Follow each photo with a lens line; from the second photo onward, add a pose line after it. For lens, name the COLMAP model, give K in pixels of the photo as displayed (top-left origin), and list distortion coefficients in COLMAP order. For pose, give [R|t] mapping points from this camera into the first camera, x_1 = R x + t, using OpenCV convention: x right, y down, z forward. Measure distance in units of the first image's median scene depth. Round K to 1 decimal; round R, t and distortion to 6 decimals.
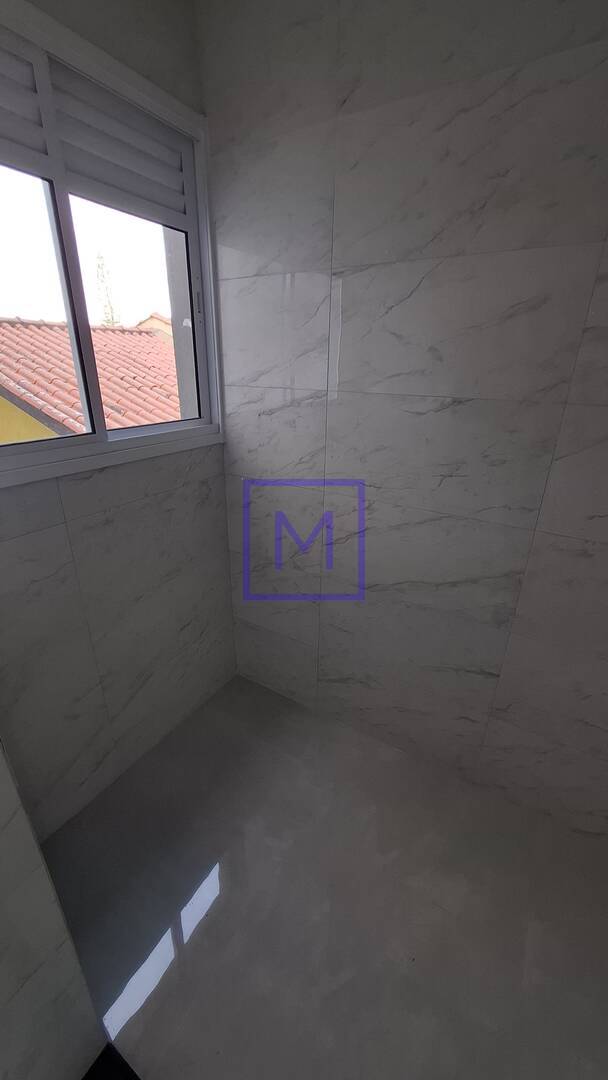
lens RADIAL K [[429.5, 0, 304.1], [0, 429.5, 542.3], [0, 0, 1]] dist [-0.002497, -0.000018]
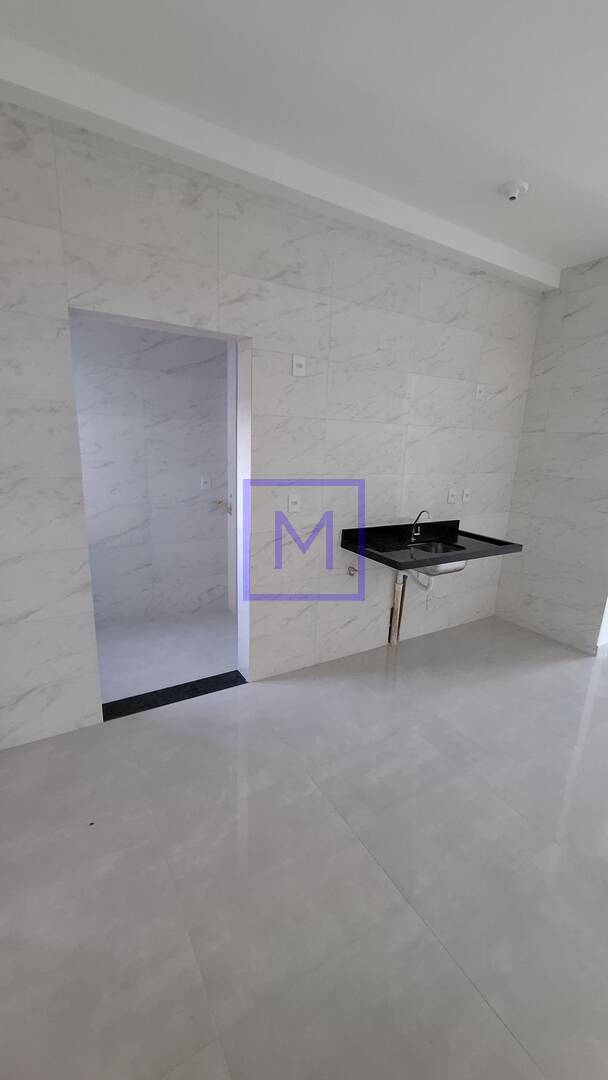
lens RADIAL K [[429.5, 0, 304.1], [0, 429.5, 542.3], [0, 0, 1]] dist [-0.002497, -0.000018]
pose [[0.452044, -0.177016, 0.874255, -1.409481], [0.322234, 0.946330, 0.024994, 0.432797], [-0.831758, 0.270416, 0.484823, -1.087560]]
